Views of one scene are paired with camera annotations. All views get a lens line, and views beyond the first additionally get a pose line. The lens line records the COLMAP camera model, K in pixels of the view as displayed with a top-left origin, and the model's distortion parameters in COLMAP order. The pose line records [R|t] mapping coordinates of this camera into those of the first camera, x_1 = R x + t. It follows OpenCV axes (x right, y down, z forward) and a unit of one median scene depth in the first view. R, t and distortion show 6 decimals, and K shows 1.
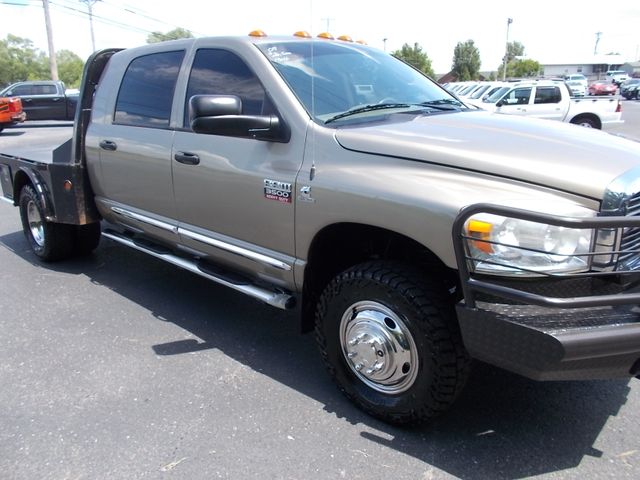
lens RADIAL K [[489.3, 0, 321.2], [0, 489.3, 236.1], [0, 0, 1]] dist [-0.001772, -0.008439]
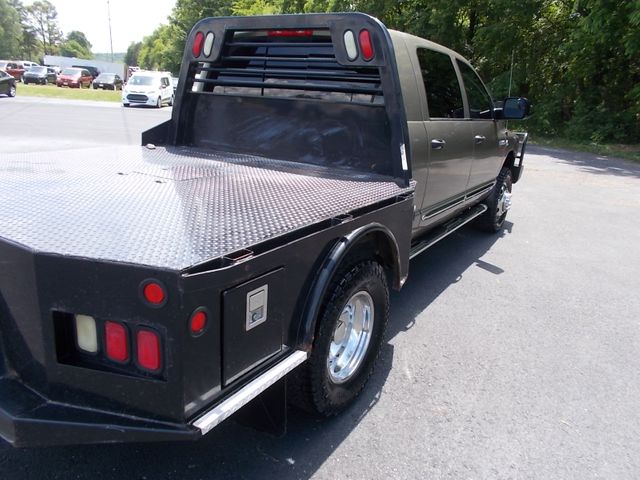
lens RADIAL K [[489.3, 0, 321.2], [0, 489.3, 236.1], [0, 0, 1]] dist [-0.001772, -0.008439]
pose [[-0.189052, -0.270079, 0.944096, -1.480545], [0.224099, 0.924195, 0.309261, -0.406733], [-0.956054, 0.270038, -0.114197, 1.545200]]
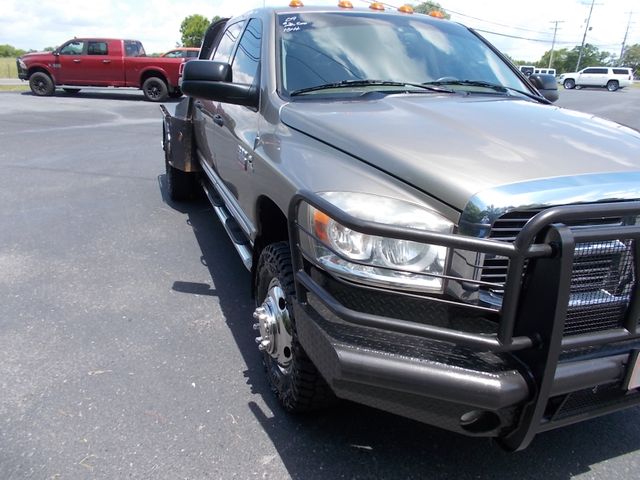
lens RADIAL K [[489.3, 0, 321.2], [0, 489.3, 236.1], [0, 0, 1]] dist [-0.001772, -0.008439]
pose [[0.893005, 0.192799, -0.406658, 0.388767], [-0.174090, 0.981233, 0.082915, -0.033307], [0.415012, -0.003249, 0.909810, 0.092475]]
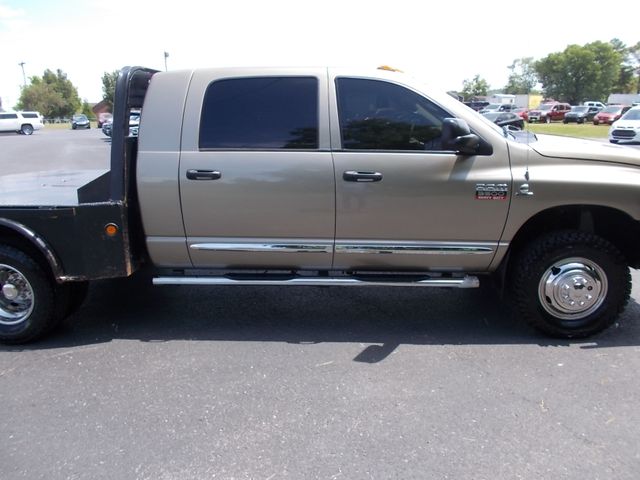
lens RADIAL K [[489.3, 0, 321.2], [0, 489.3, 236.1], [0, 0, 1]] dist [-0.001772, -0.008439]
pose [[0.776880, -0.139610, 0.613976, -0.945628], [0.174634, 0.984629, 0.002924, -0.044391], [-0.604947, 0.104949, 0.789319, 0.198590]]
